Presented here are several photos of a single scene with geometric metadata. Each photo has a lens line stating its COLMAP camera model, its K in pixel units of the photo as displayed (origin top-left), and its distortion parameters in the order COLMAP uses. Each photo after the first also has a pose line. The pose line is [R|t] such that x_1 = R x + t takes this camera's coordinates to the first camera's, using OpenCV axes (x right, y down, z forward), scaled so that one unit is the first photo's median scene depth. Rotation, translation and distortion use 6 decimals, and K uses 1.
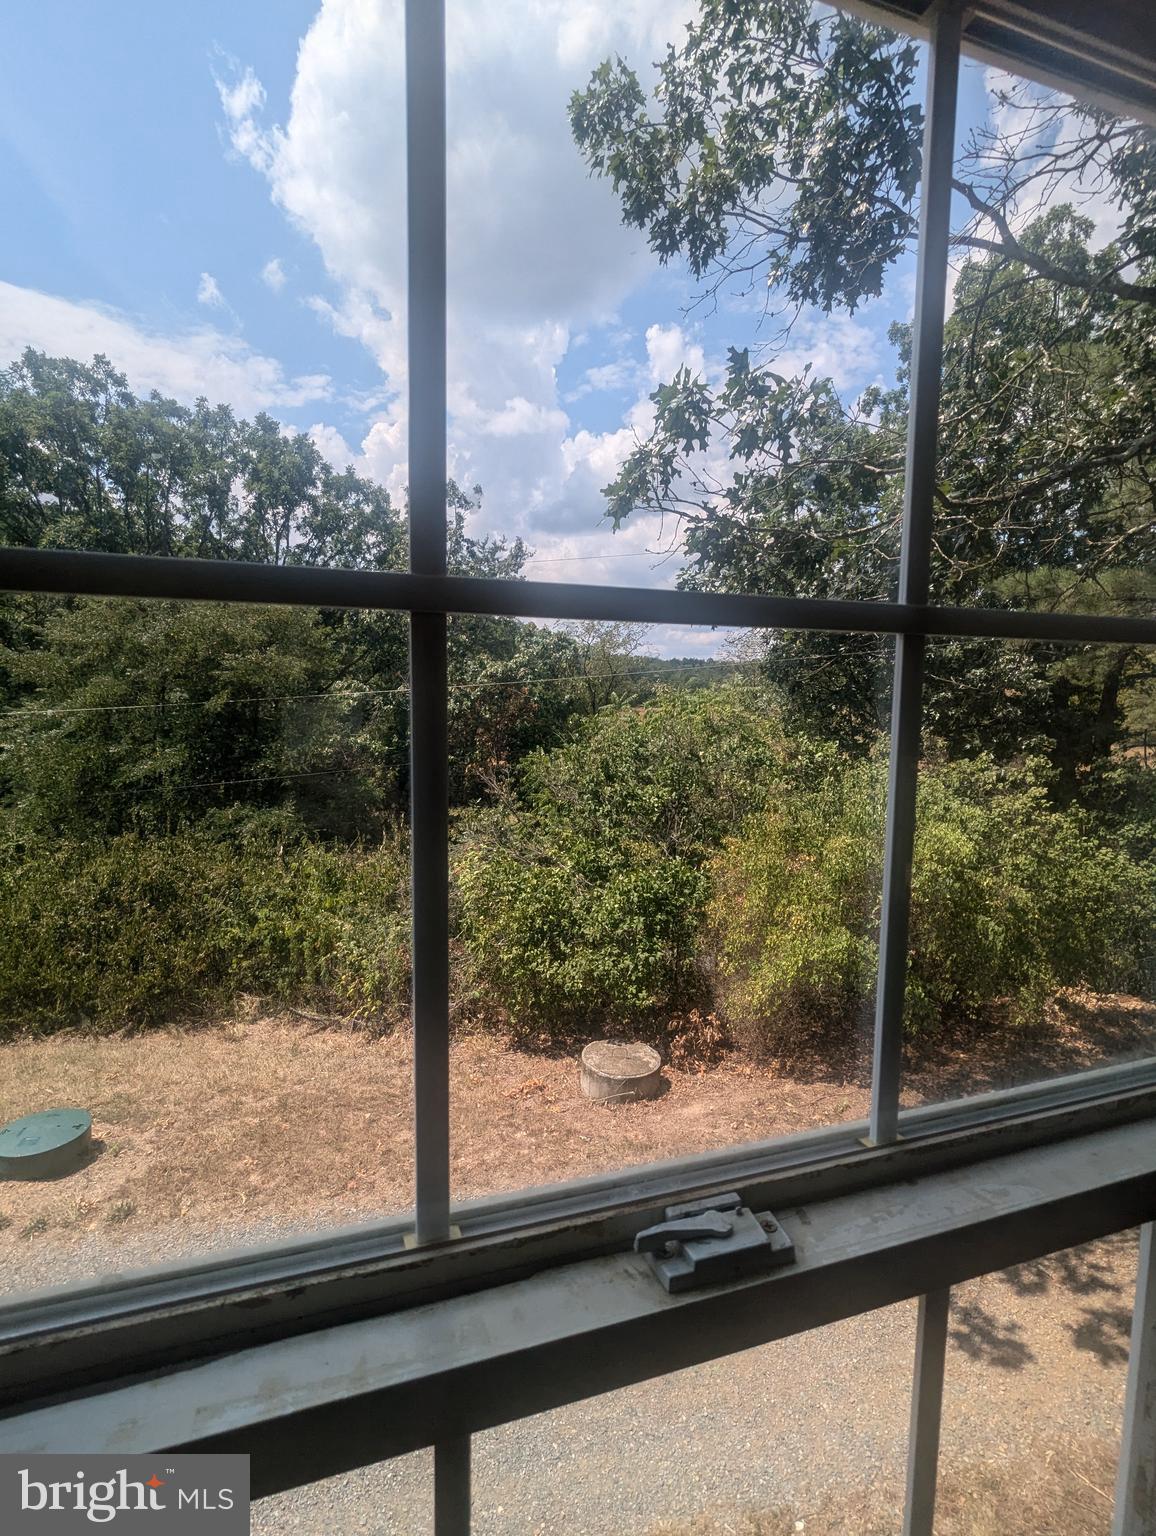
lens RADIAL K [[731.2, 0, 582.2], [0, 731.2, 767.6], [0, 0, 1]] dist [0.003417, 0.002363]
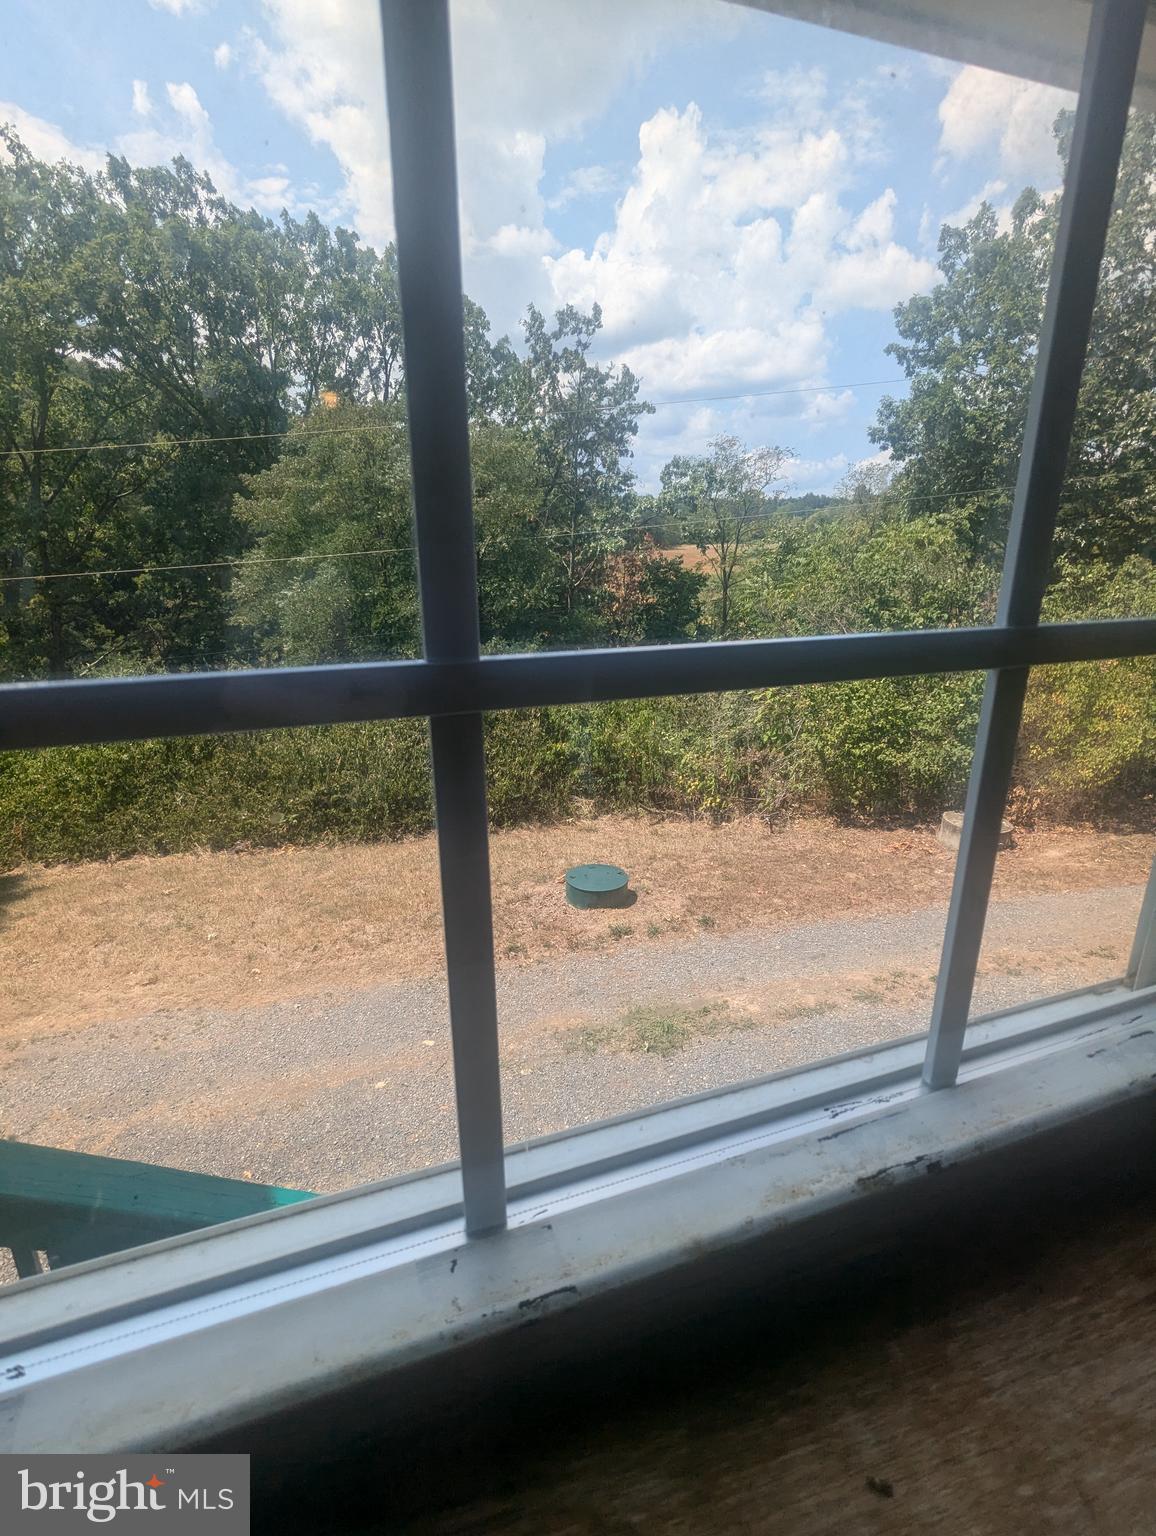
lens RADIAL K [[731.2, 0, 572.9], [0, 731.2, 761.7], [0, 0, 1]] dist [0.003417, 0.002363]
pose [[0.999001, -0.030261, 0.032880, -0.514888], [0.023810, 0.983125, 0.181377, 0.044540], [-0.037814, -0.180413, 0.982864, -0.133255]]
